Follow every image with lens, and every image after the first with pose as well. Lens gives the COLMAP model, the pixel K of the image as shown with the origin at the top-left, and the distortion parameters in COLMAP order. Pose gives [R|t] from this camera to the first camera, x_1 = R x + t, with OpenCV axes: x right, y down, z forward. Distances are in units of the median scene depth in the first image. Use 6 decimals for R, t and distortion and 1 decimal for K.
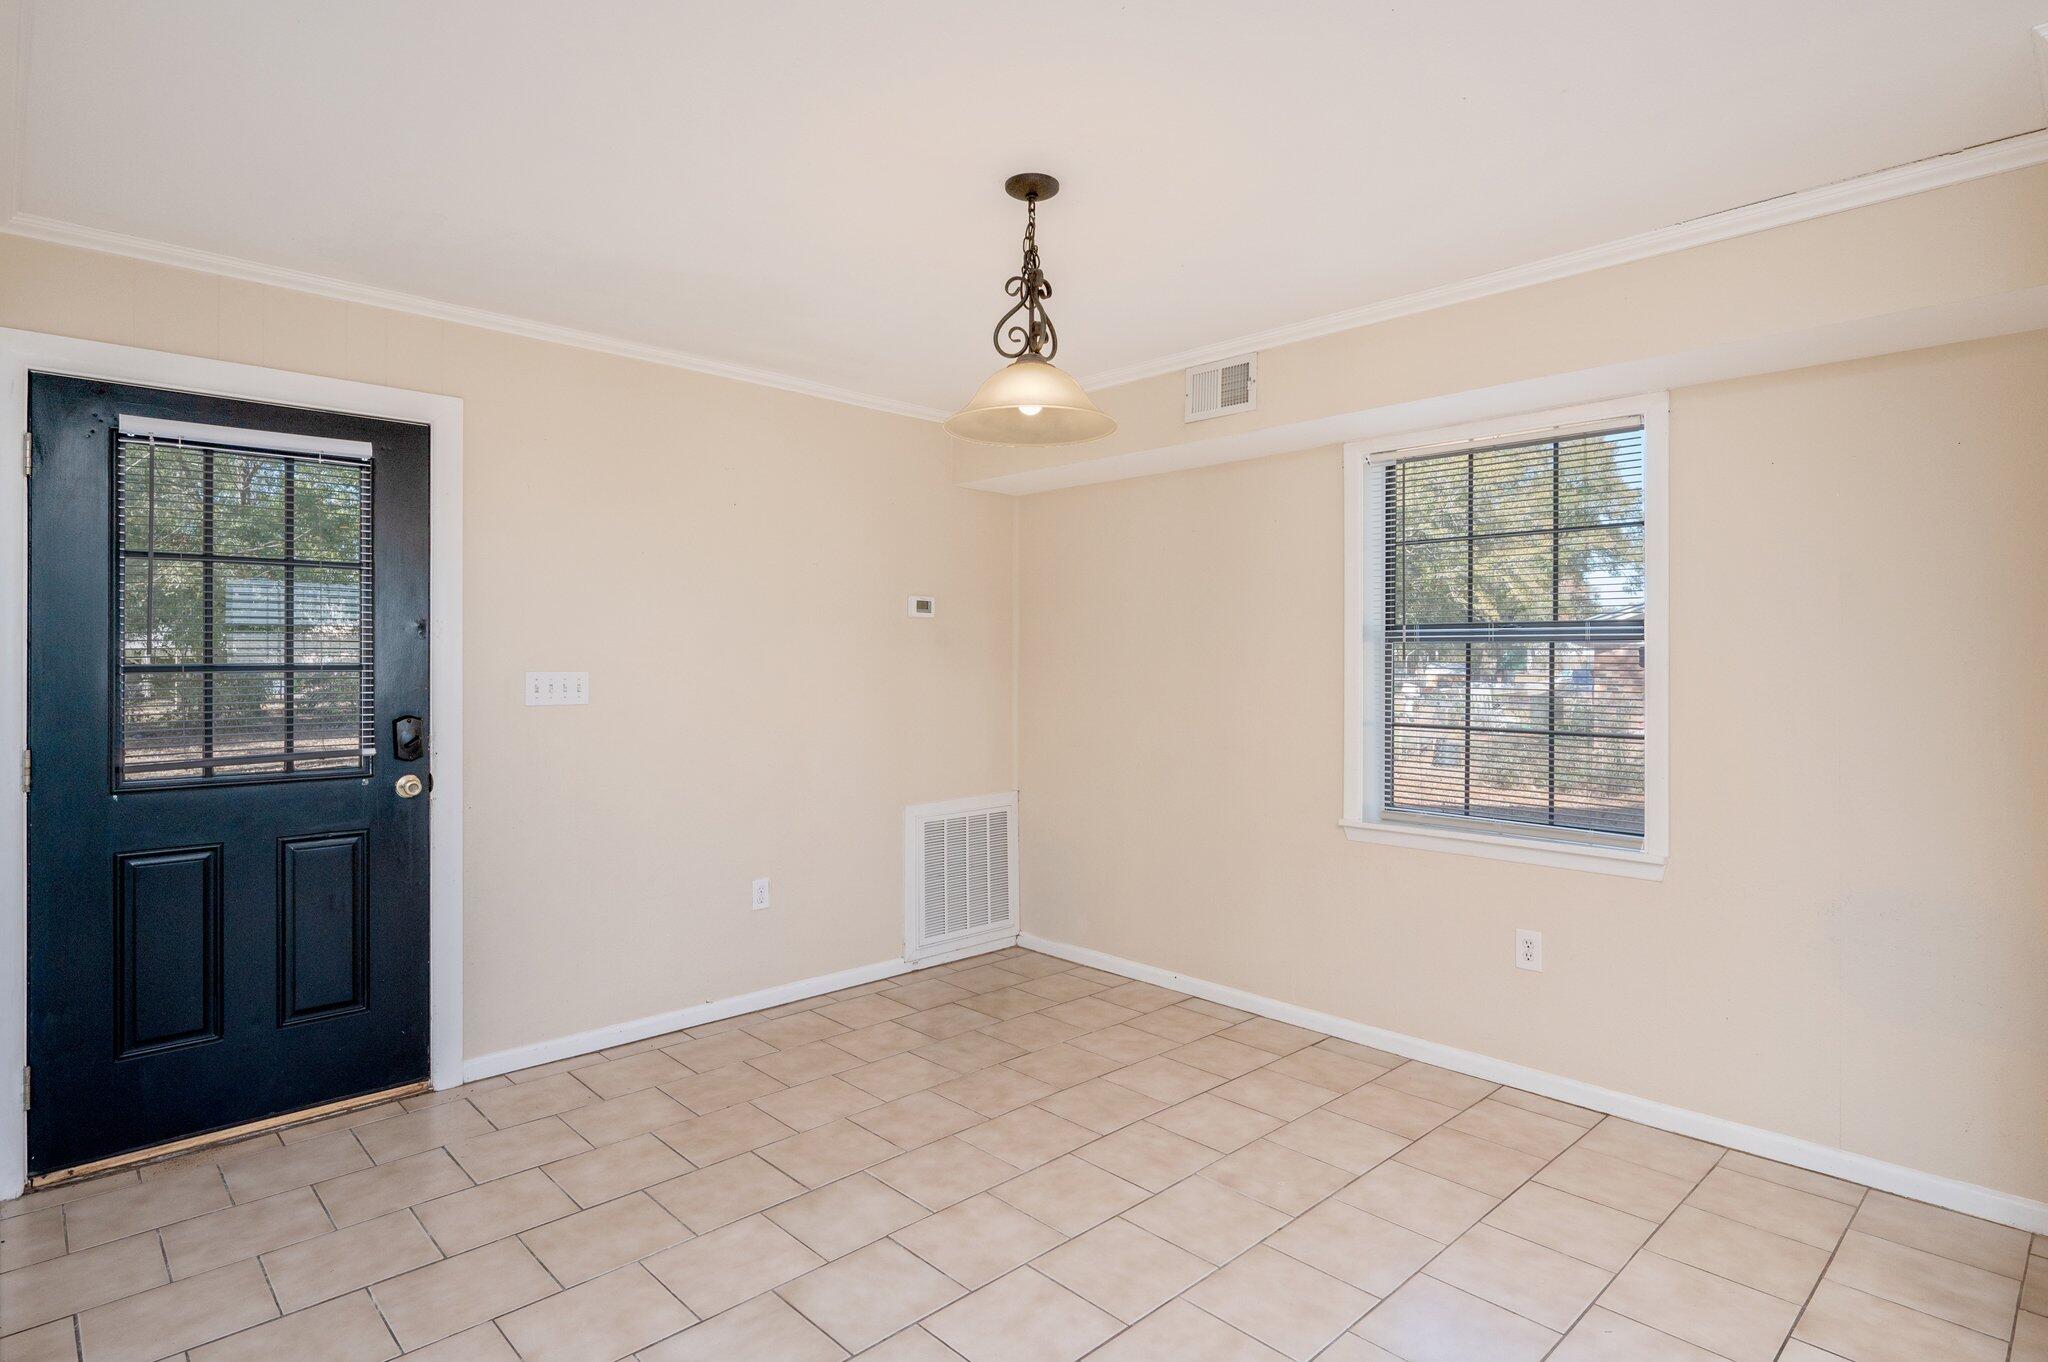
lens RADIAL K [[1048.1, 0, 1017.6], [0, 1048.1, 666.6], [0, 0, 1]] dist [0.002559, 0.000807]
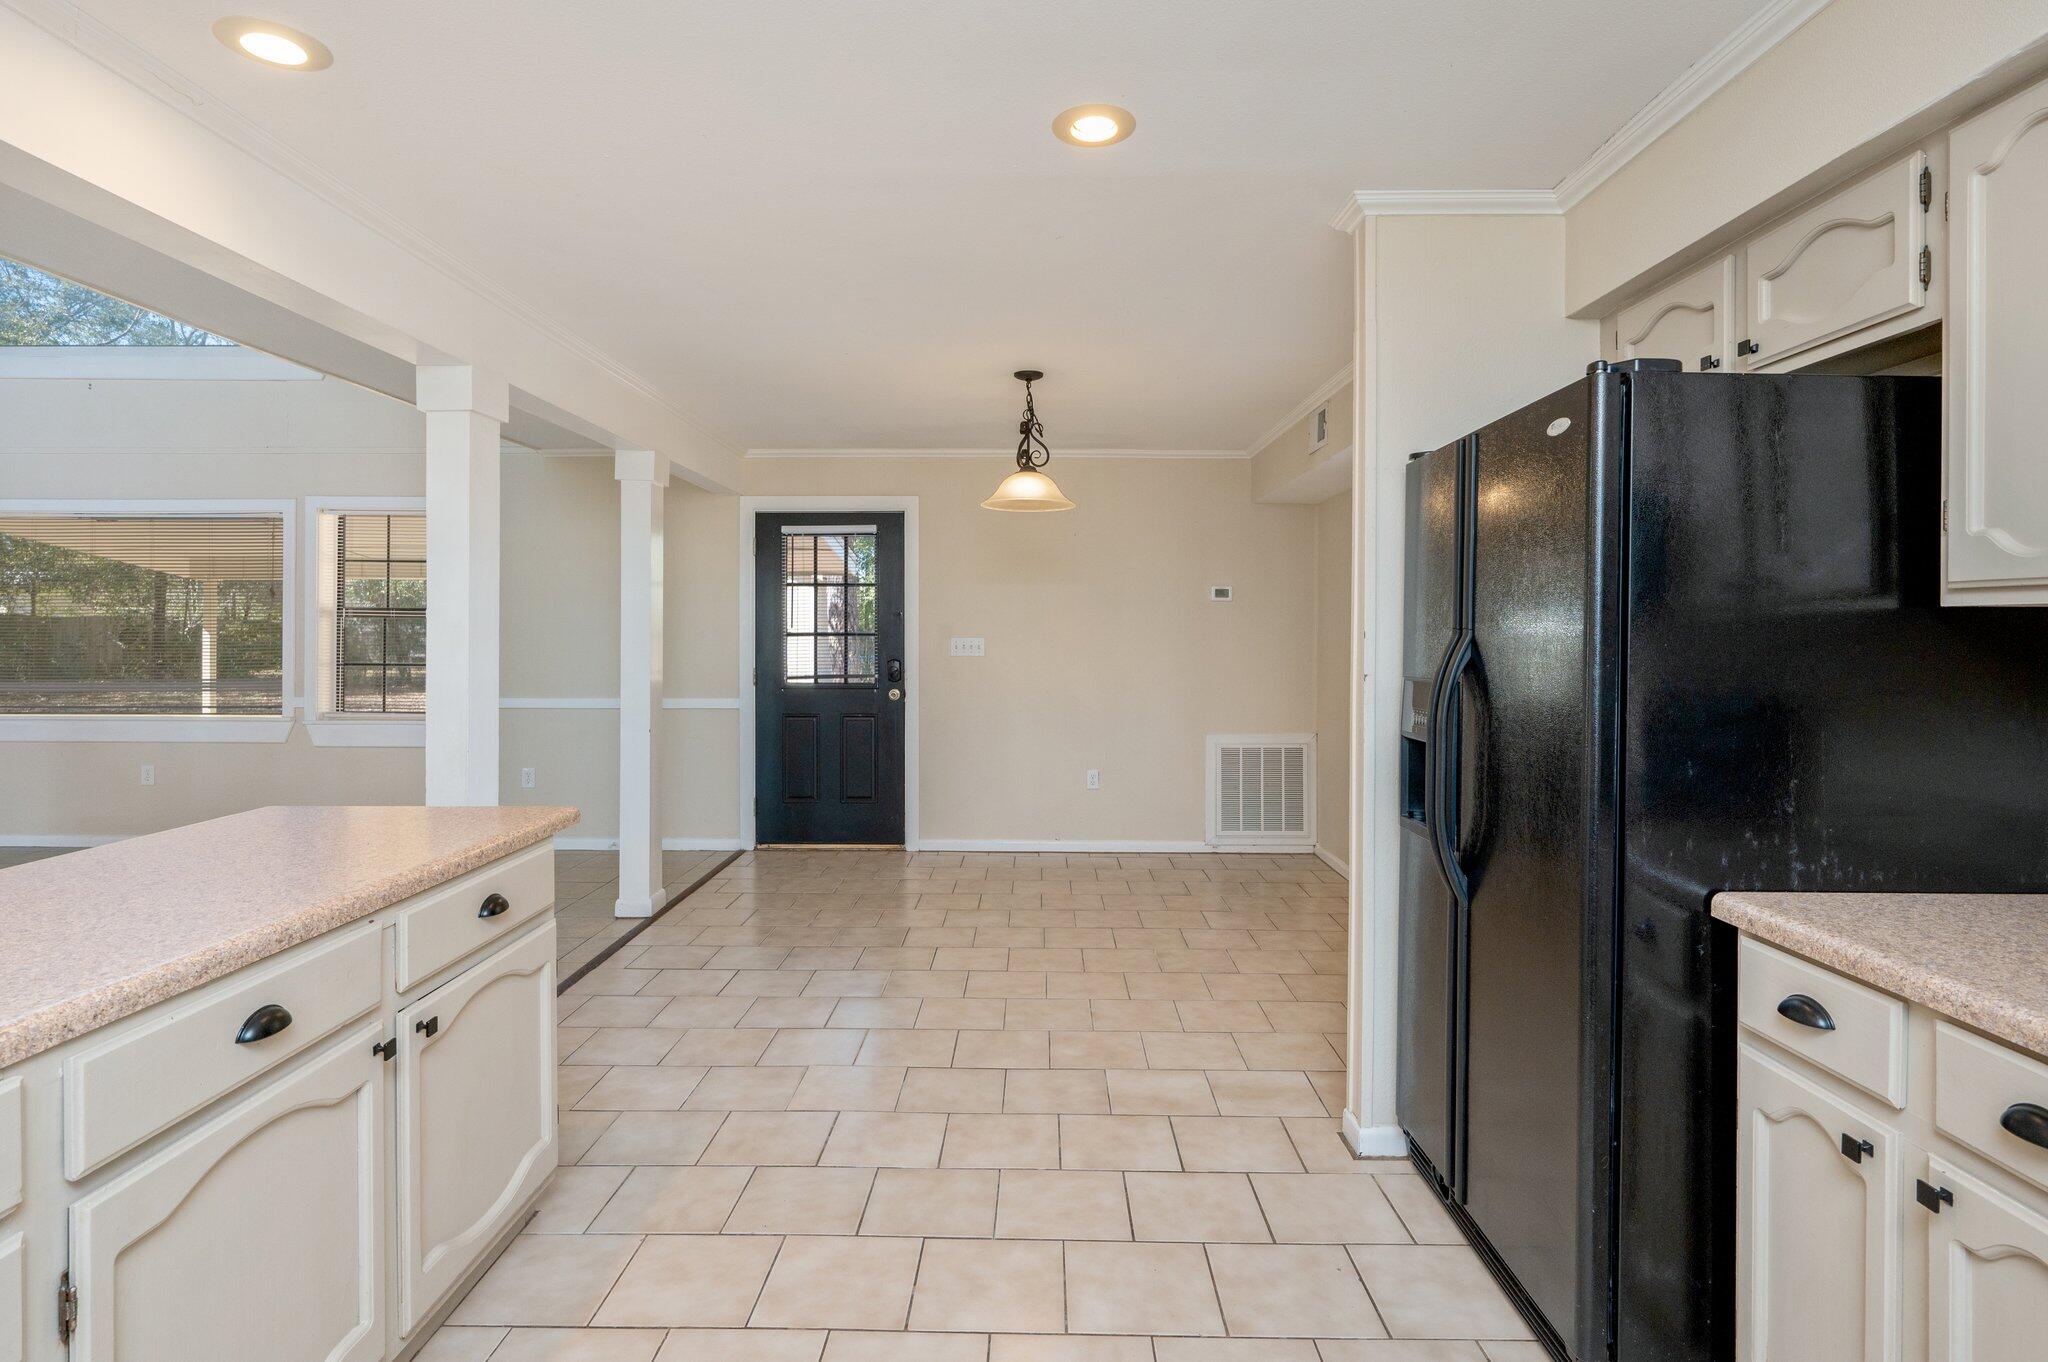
lens RADIAL K [[1048.1, 0, 1049.3], [0, 1048.1, 649.5], [0, 0, 1]] dist [0.002559, 0.000807]
pose [[0.724716, 0.011720, -0.688948, 0.980338], [-0.005528, 0.999922, 0.011195, 0.004879], [0.689026, -0.004305, 0.724724, -0.234859]]
